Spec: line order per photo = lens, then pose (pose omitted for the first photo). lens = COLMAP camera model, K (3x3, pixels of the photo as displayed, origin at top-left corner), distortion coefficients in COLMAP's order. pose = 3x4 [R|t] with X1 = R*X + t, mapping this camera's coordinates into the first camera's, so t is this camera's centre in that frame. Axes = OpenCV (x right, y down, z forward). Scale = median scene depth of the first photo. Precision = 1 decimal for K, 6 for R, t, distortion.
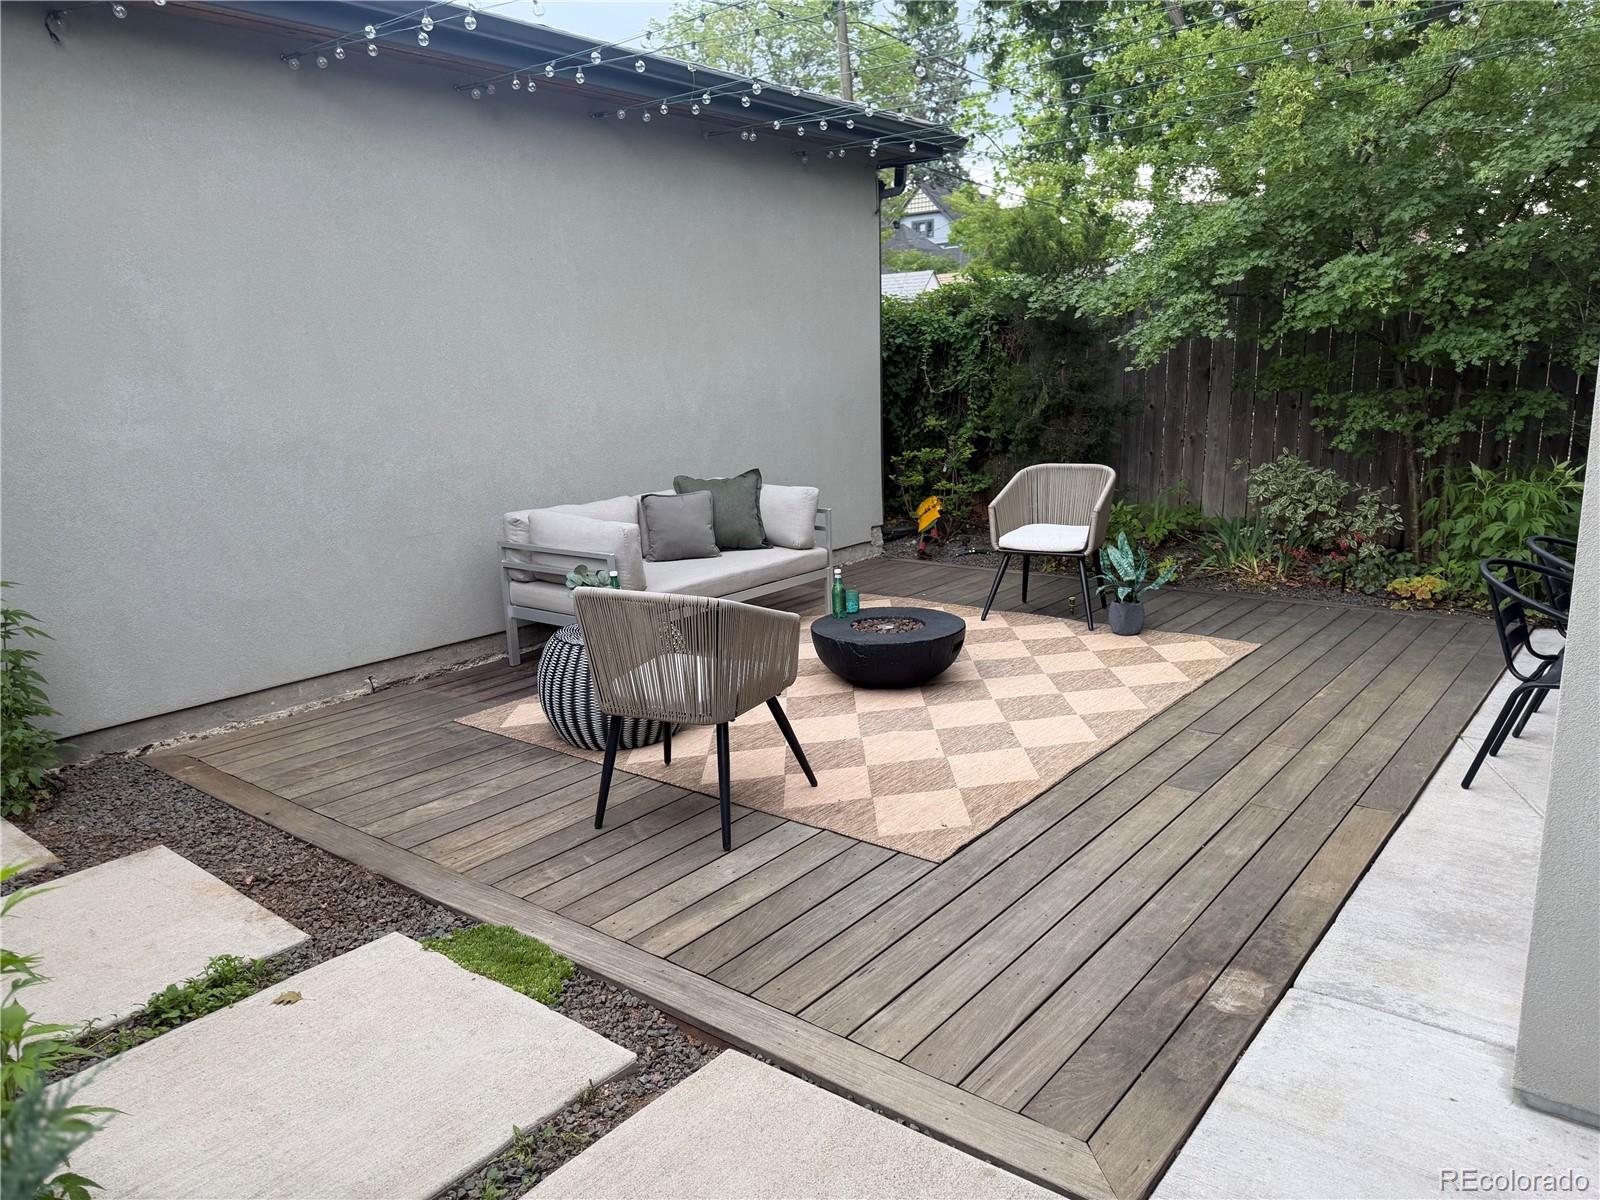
lens RADIAL K [[1141.9, 0, 800.0], [0, 1141.9, 600.0], [0, 0, 1]] dist [-0.002021, -0.002259]
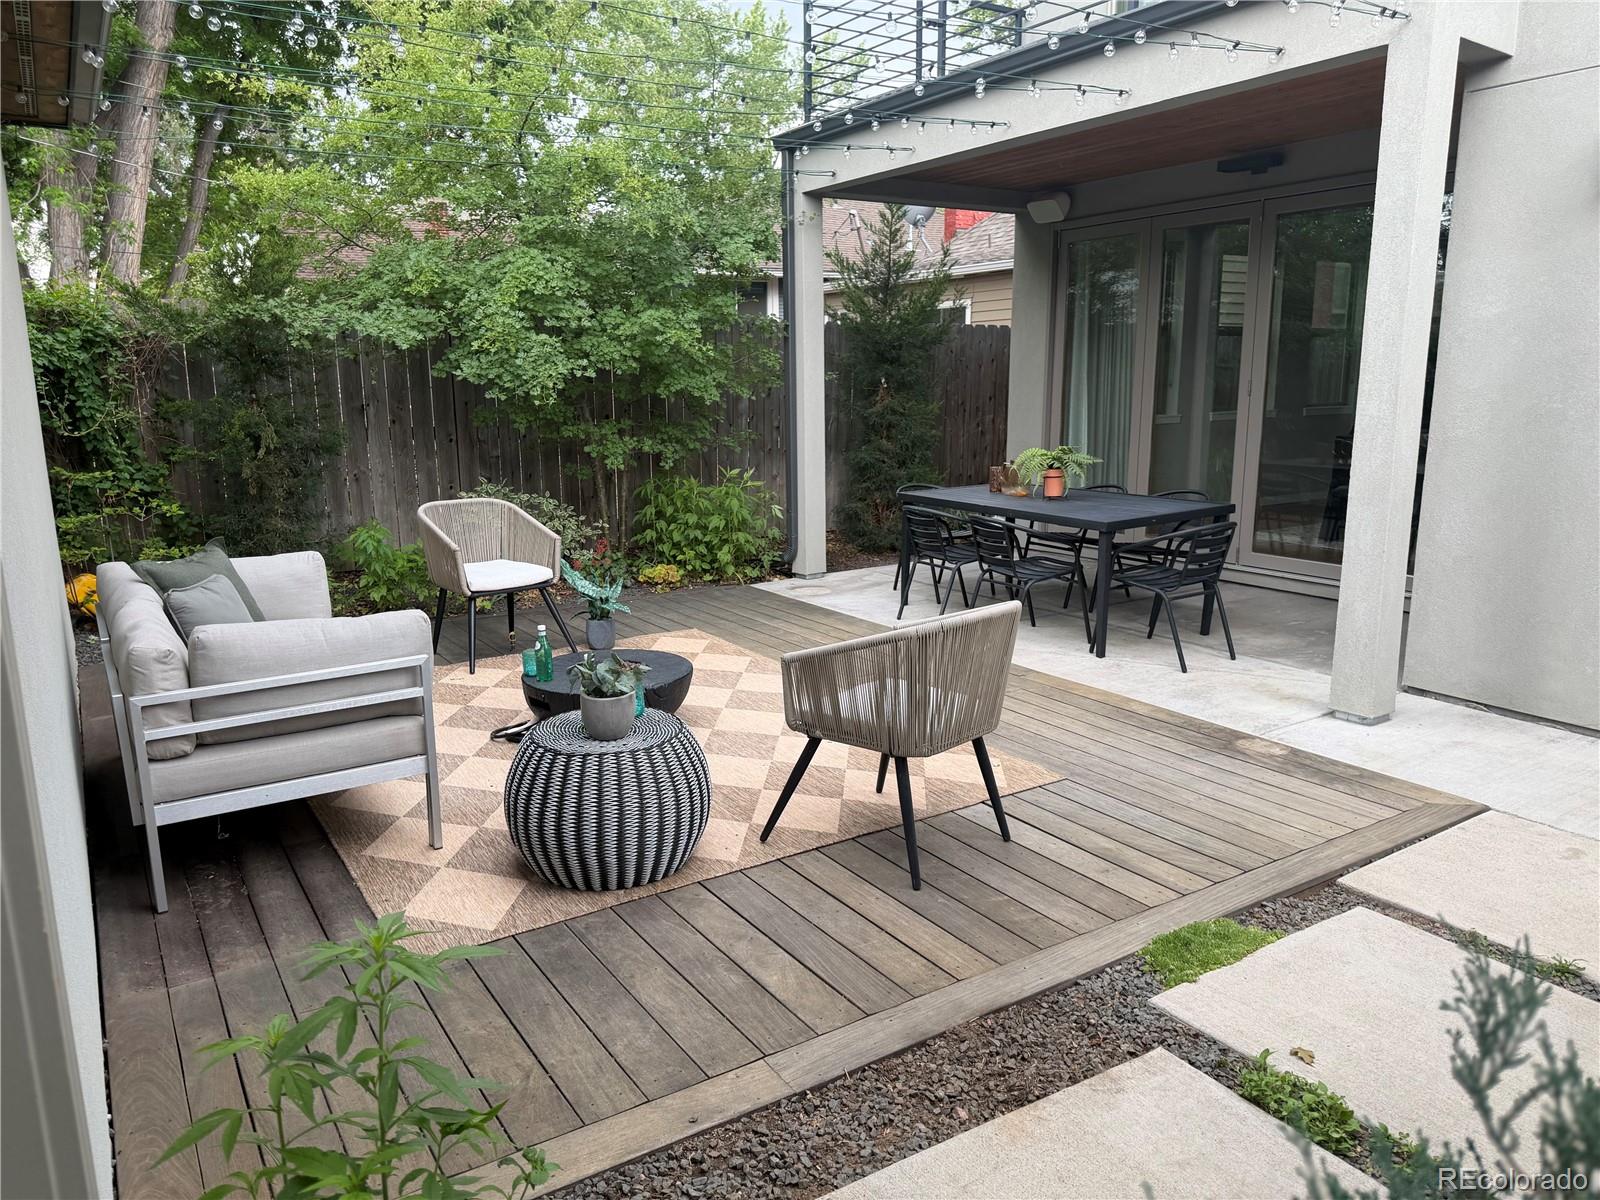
lens RADIAL K [[1141.9, 0, 800.0], [0, 1141.9, 600.0], [0, 0, 1]] dist [-0.002021, -0.002259]
pose [[0.325760, -0.165999, 0.930766, -1.151929], [0.205558, 0.973352, 0.101650, -0.154060], [-0.922836, 0.158213, 0.351201, 0.830417]]
